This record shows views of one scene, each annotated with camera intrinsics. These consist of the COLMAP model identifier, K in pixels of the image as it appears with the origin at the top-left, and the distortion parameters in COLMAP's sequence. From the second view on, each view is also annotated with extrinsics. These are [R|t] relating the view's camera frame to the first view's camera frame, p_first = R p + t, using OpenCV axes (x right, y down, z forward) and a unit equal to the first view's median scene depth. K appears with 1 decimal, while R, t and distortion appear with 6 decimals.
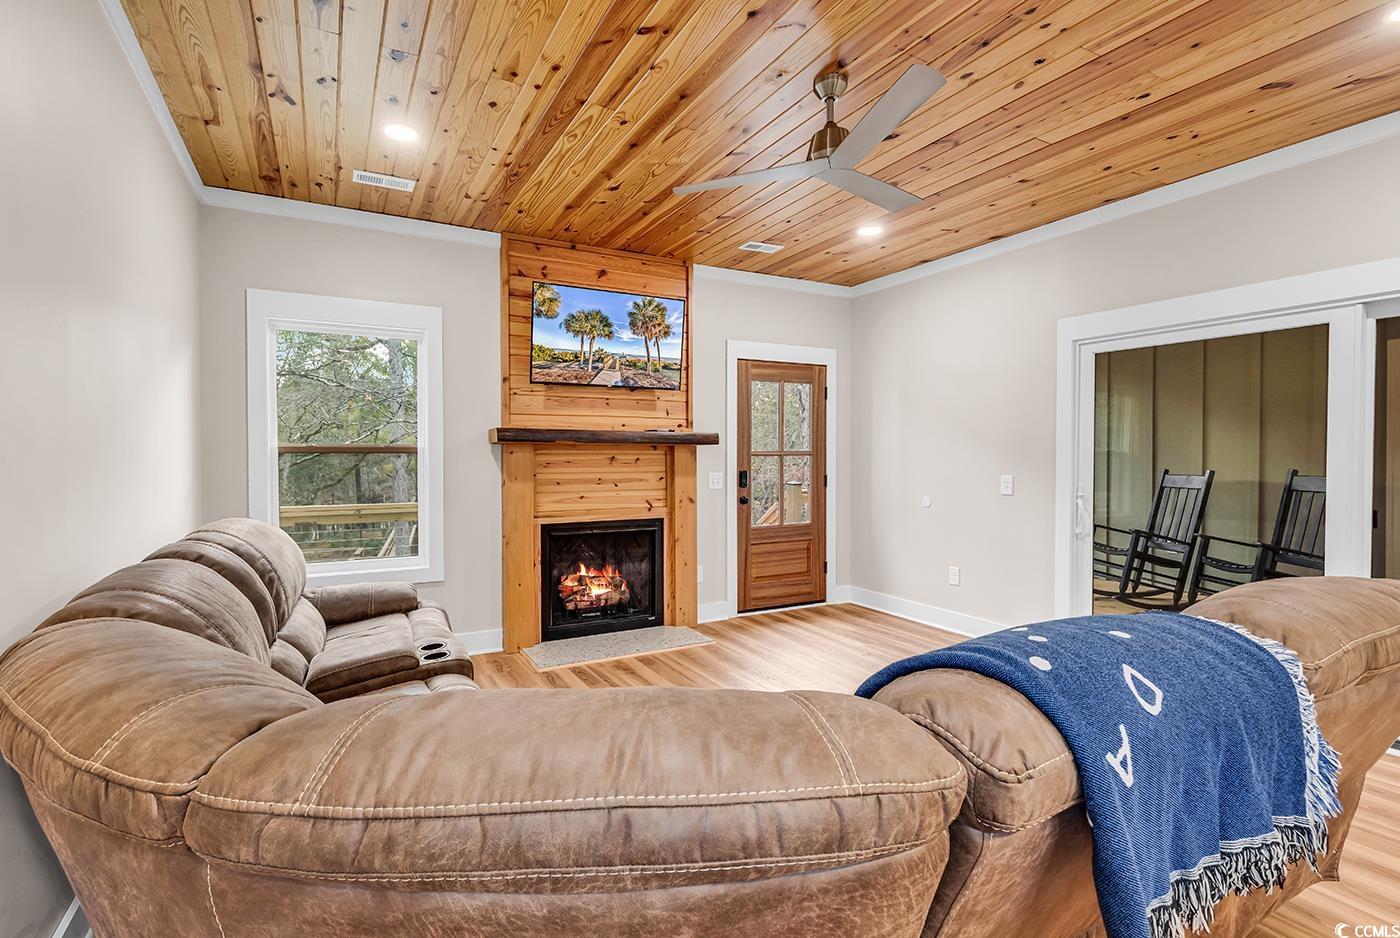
lens RADIAL K [[642.4, 0, 702.8], [0, 642.4, 461.2], [0, 0, 1]] dist [0.000919, -0.000101]
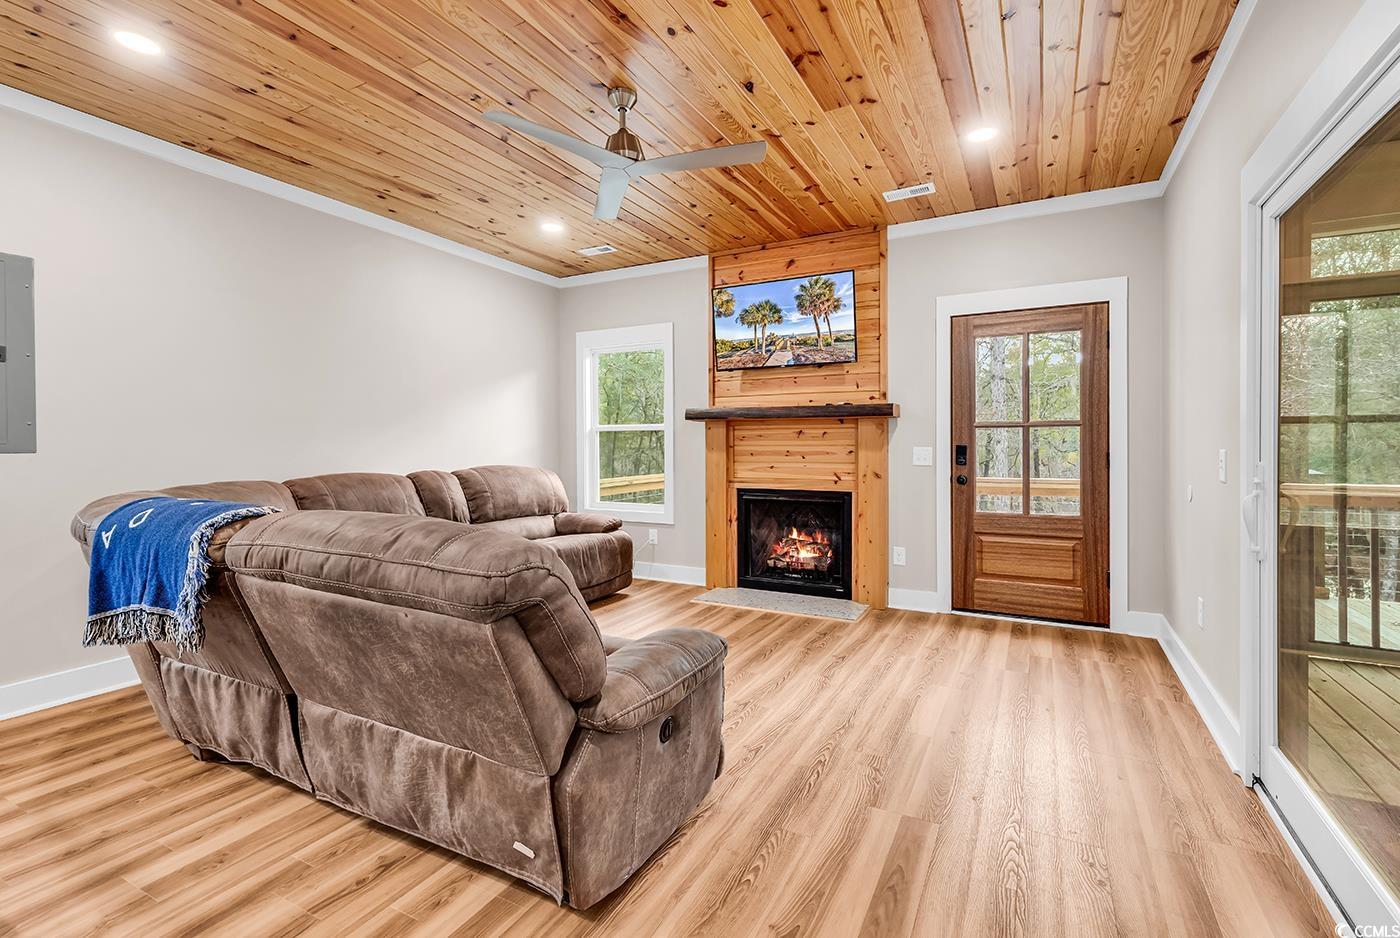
lens RADIAL K [[650.9, 0, 701.4], [0, 650.9, 442.0], [0, 0, 1]] dist [0.000309, -0.000150]
pose [[0.549836, -0.004491, -0.835260, 0.690886], [-0.004180, 0.999958, -0.008128, 0.022097], [0.835262, 0.007960, 0.549794, 0.267680]]
